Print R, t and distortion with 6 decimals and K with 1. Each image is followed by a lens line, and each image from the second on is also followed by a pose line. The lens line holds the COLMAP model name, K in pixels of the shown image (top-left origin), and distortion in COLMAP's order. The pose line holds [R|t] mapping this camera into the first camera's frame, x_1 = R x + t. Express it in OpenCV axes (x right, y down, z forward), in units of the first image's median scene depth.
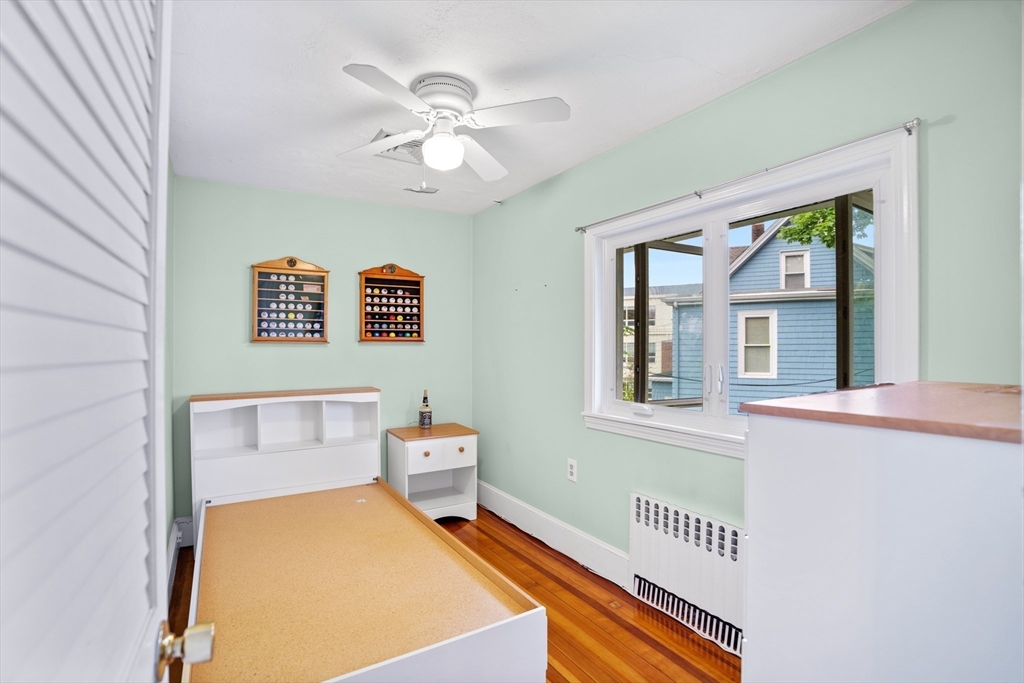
lens RADIAL K [[478.5, 0, 509.2], [0, 478.5, 345.9], [0, 0, 1]] dist [-0.070423, 0.022067]
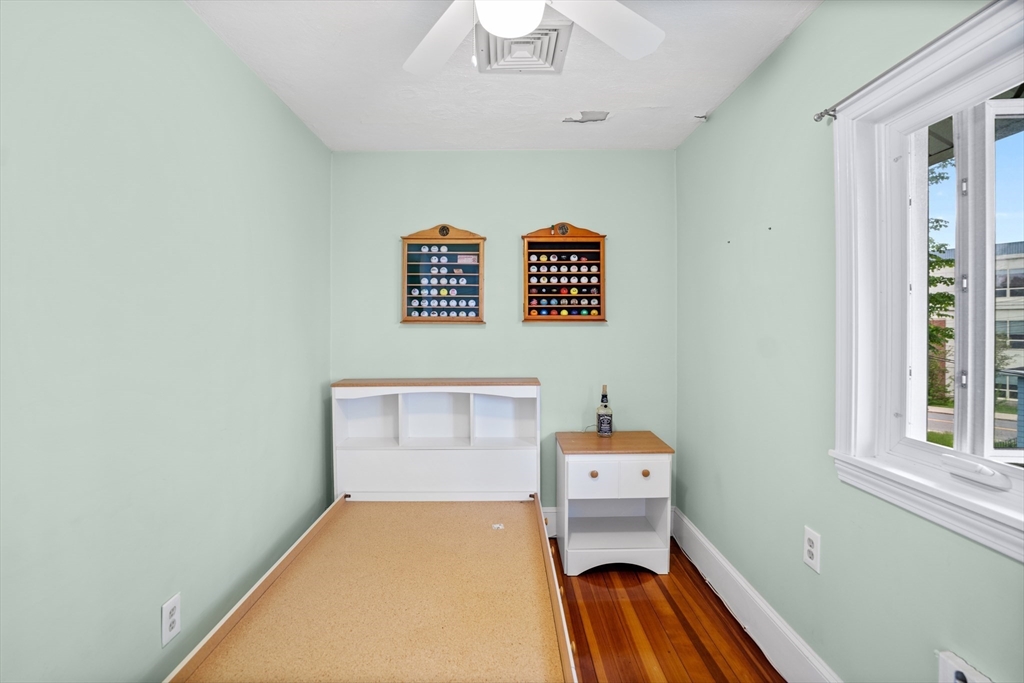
lens RADIAL K [[482.5, 0, 509.0], [0, 482.5, 322.9], [0, 0, 1]] dist [-0.071617, 0.027782]
pose [[0.855477, -0.002085, -0.517836, 0.096542], [0.000634, 0.999995, -0.002979, -0.004493], [0.517840, 0.002220, 0.855475, 0.297185]]
